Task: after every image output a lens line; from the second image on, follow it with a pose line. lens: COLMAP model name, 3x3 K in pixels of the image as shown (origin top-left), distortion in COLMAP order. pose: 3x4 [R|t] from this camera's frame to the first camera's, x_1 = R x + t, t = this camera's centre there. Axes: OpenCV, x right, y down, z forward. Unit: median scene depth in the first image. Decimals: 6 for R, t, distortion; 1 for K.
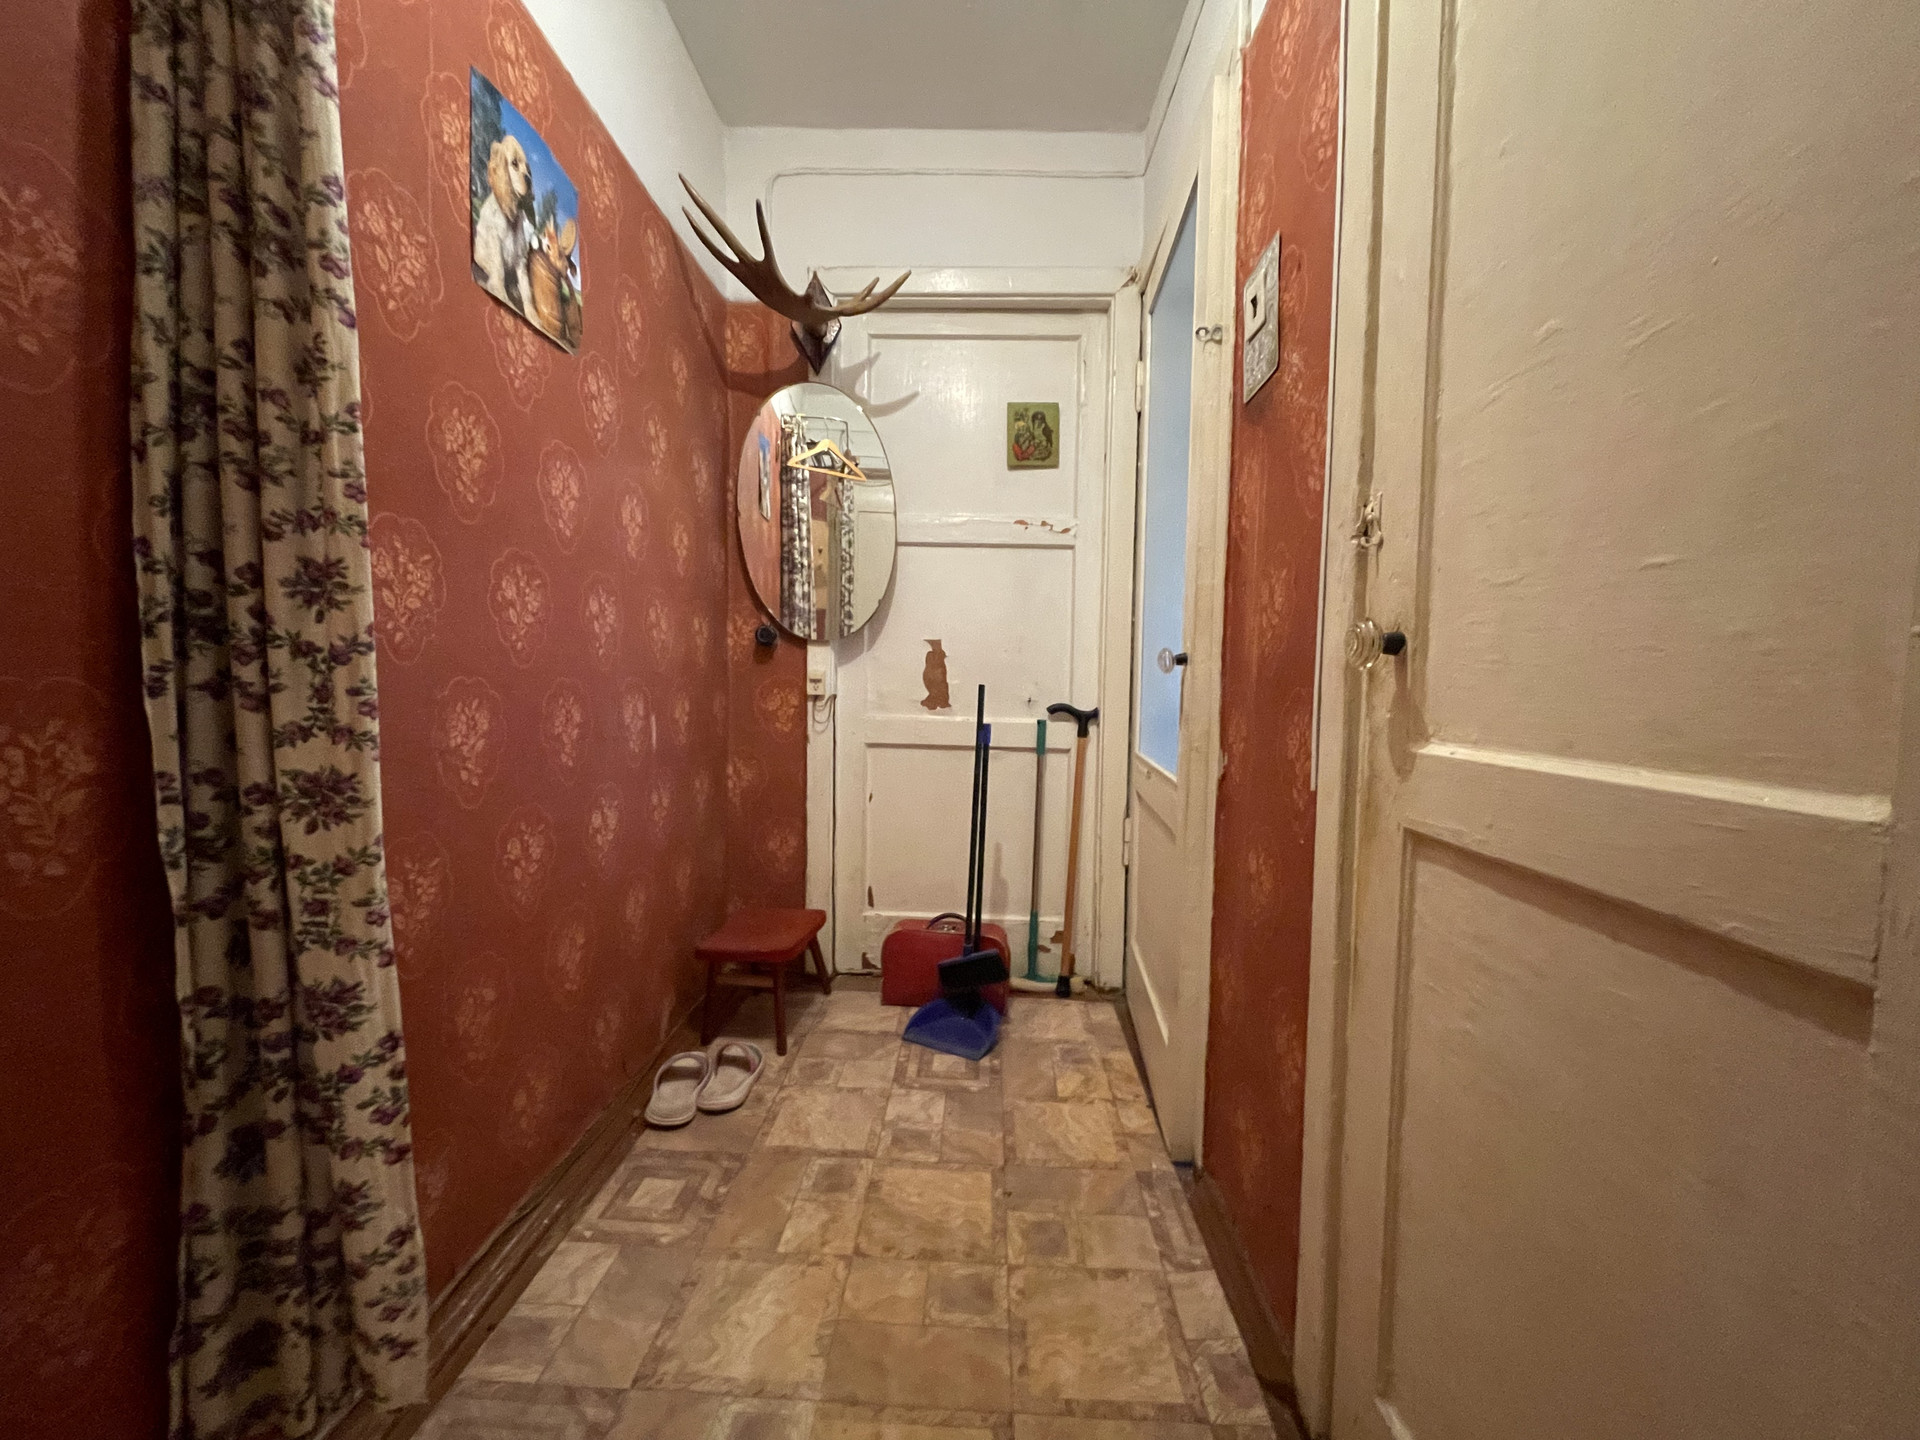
lens RADIAL K [[789.0, 0, 960.7], [0, 789.0, 715.7], [0, 0, 1]] dist [-0.003154, 0.000424]
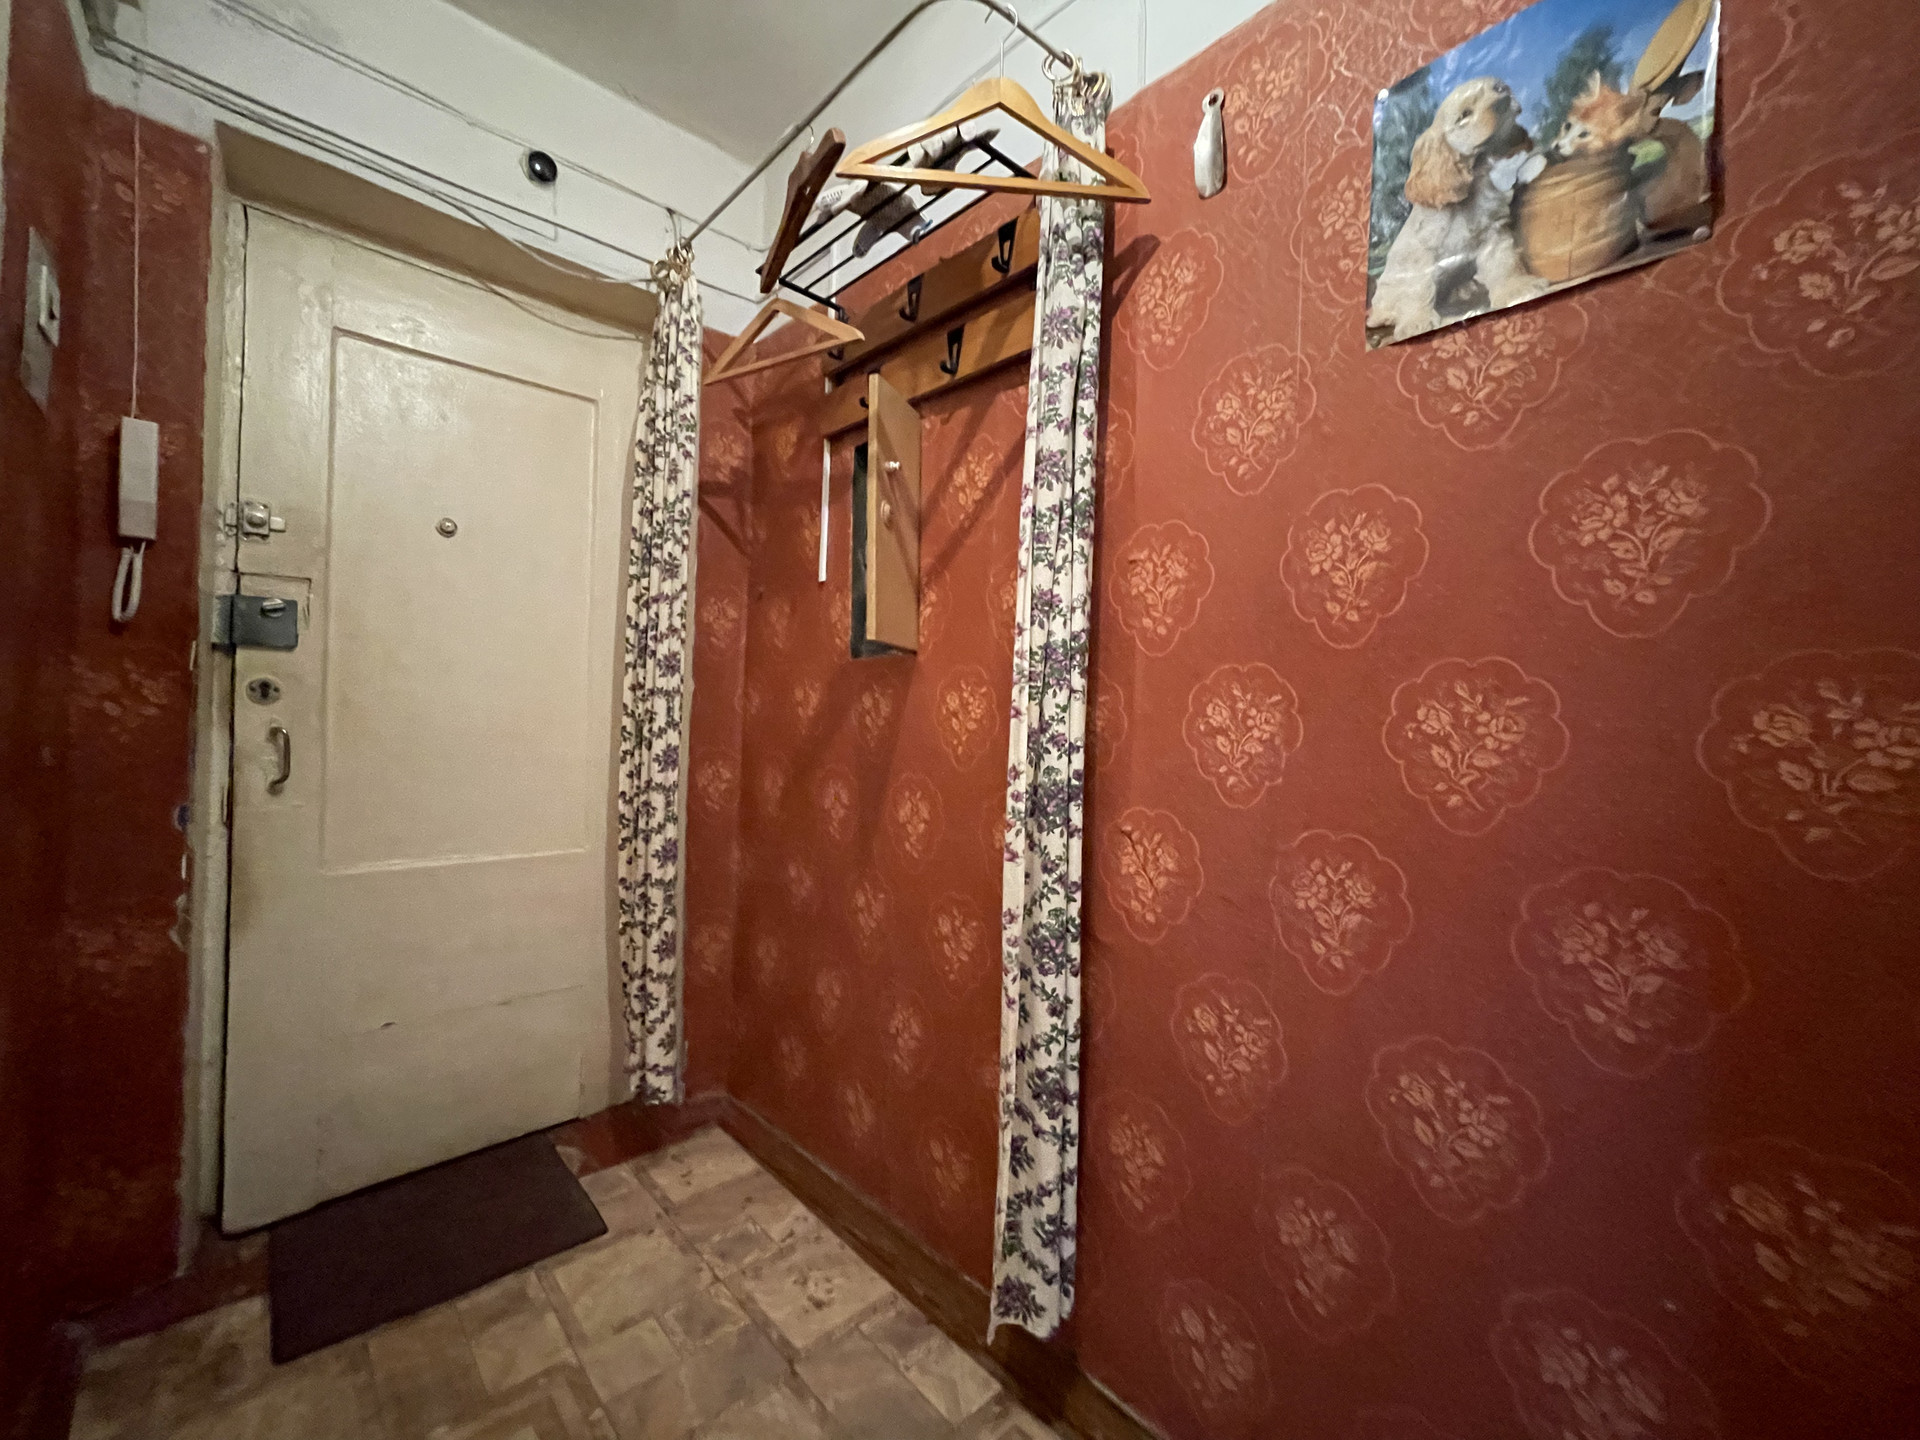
lens RADIAL K [[782.5, 0, 955.7], [0, 782.5, 720.4], [0, 0, 1]] dist [-0.000152, 0.000364]
pose [[-0.716041, -0.041076, -0.696849, 0.225071], [-0.080633, 0.996452, 0.024117, -0.145685], [0.693386, 0.073458, -0.716812, 1.235851]]
